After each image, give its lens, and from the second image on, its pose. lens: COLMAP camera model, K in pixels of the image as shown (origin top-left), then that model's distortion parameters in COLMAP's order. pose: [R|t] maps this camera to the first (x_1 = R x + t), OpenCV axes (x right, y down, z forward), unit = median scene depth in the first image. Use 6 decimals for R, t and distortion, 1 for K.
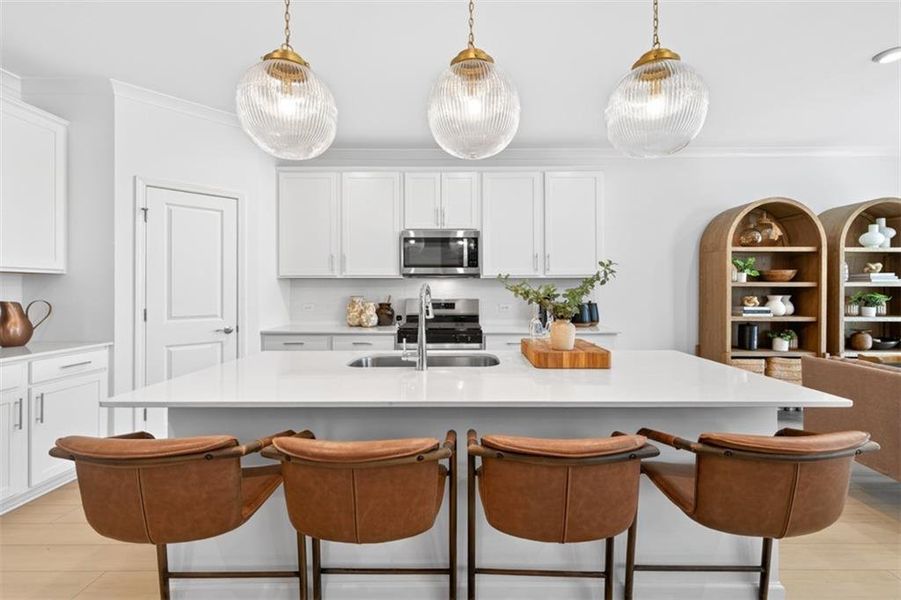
lens RADIAL K [[381.3, 0, 444.5], [0, 381.3, 289.2], [0, 0, 1]] dist [0.001752, -0.000068]
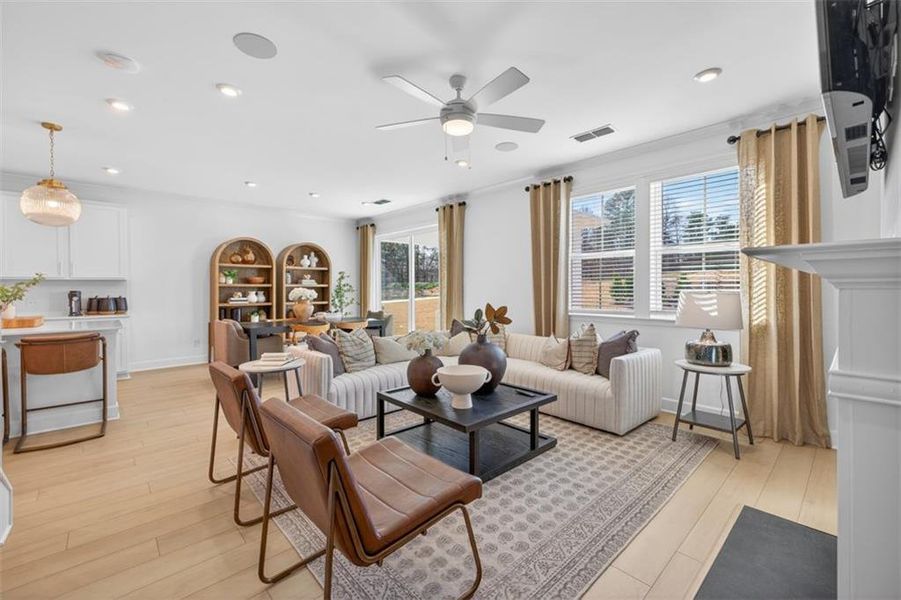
lens RADIAL K [[381.3, 0, 444.5], [0, 381.3, 289.2], [0, 0, 1]] dist [0.001752, -0.000068]
pose [[0.734847, -0.001458, 0.678231, 0.313572], [0.000110, 0.999998, 0.002030, 0.001991], [-0.678233, -0.001417, 0.734846, -0.941513]]
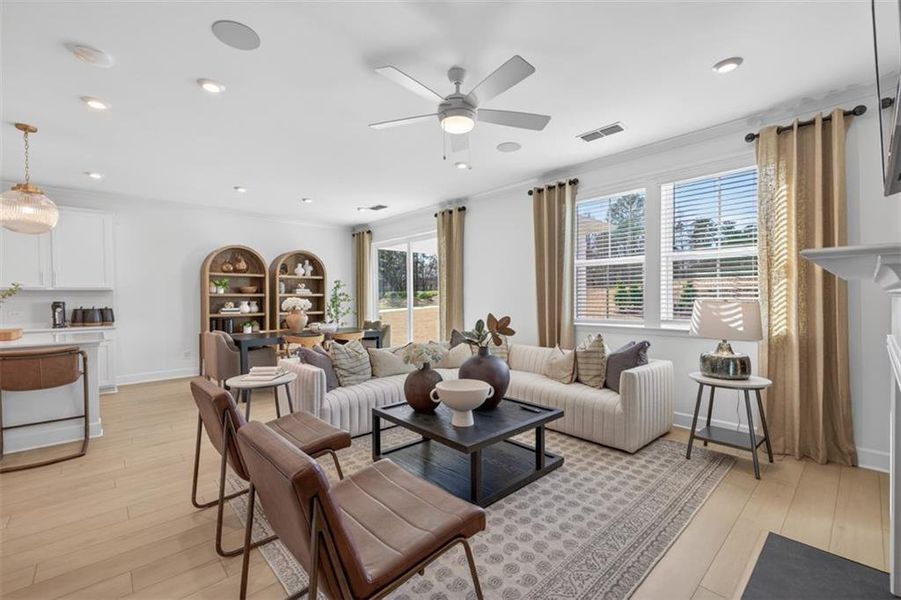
lens RADIAL K [[387.7, 0, 442.9], [0, 387.7, 301.1], [0, 0, 1]] dist [0.002310, 0.000271]
pose [[0.737225, -0.010262, 0.675570, 0.341094], [0.004536, 0.999937, 0.010240, 0.000724], [-0.675632, -0.004485, 0.737225, -0.913764]]
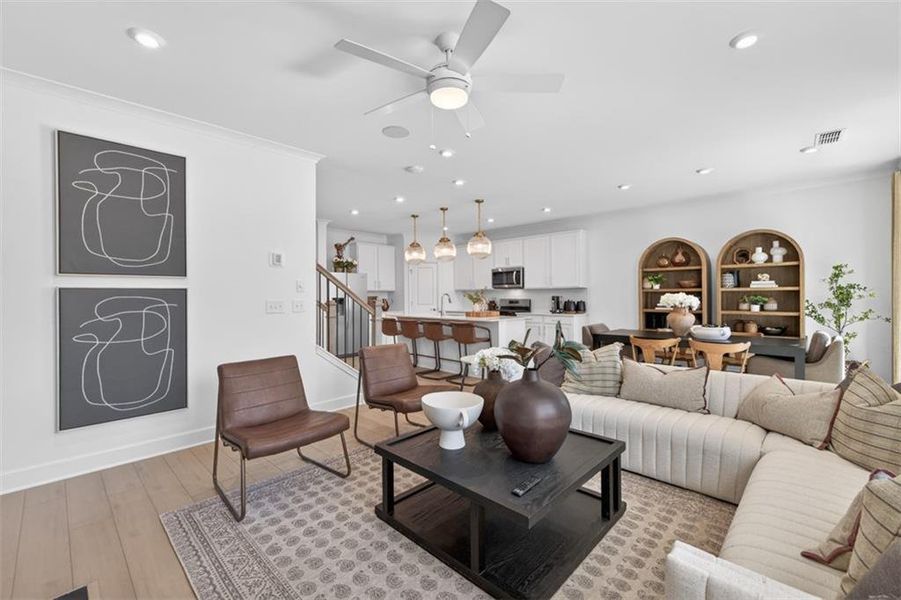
lens RADIAL K [[381.3, 0, 444.5], [0, 381.3, 289.2], [0, 0, 1]] dist [0.001752, -0.000068]
pose [[0.714165, -0.016003, -0.699794, 1.283538], [0.006759, 0.999850, -0.015967, 0.002210], [0.699945, 0.006673, 0.714166, -0.845998]]
